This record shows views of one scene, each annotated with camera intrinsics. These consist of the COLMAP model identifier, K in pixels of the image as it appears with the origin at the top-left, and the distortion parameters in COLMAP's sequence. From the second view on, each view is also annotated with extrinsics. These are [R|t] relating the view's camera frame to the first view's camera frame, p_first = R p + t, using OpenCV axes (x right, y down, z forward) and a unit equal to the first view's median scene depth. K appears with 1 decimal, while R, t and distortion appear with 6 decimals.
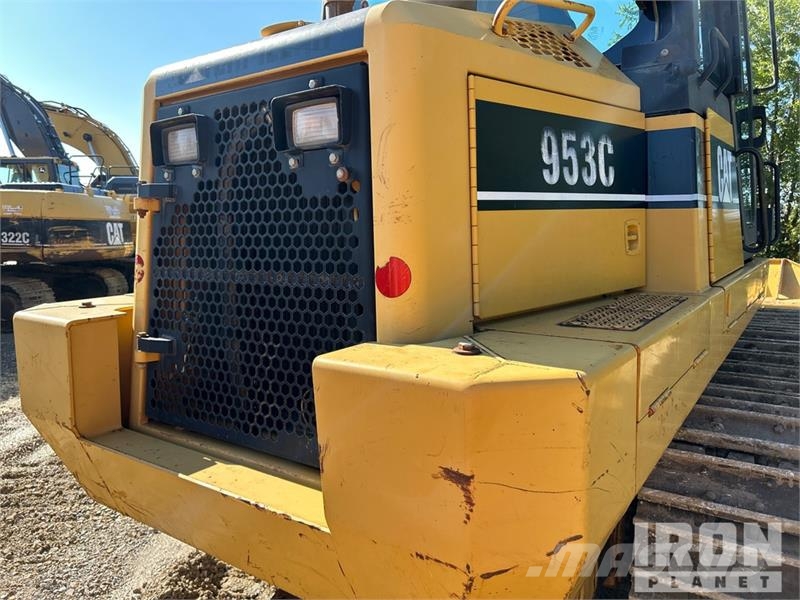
lens RADIAL K [[607.7, 0, 397.2], [0, 607.7, 301.1], [0, 0, 1]] dist [0.034506, -0.027118]
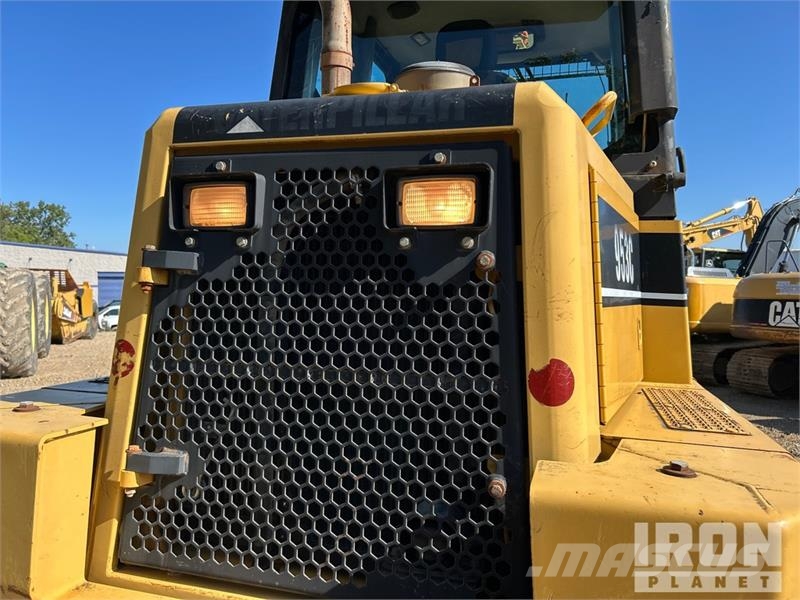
lens RADIAL K [[607.7, 0, 398.0], [0, 607.7, 302.6], [0, 0, 1]] dist [0.034506, -0.027118]
pose [[0.947297, 0.041179, 0.317698, -0.461992], [-0.003770, 0.993069, -0.117476, -0.045306], [-0.320334, 0.110086, 0.940886, 0.218042]]
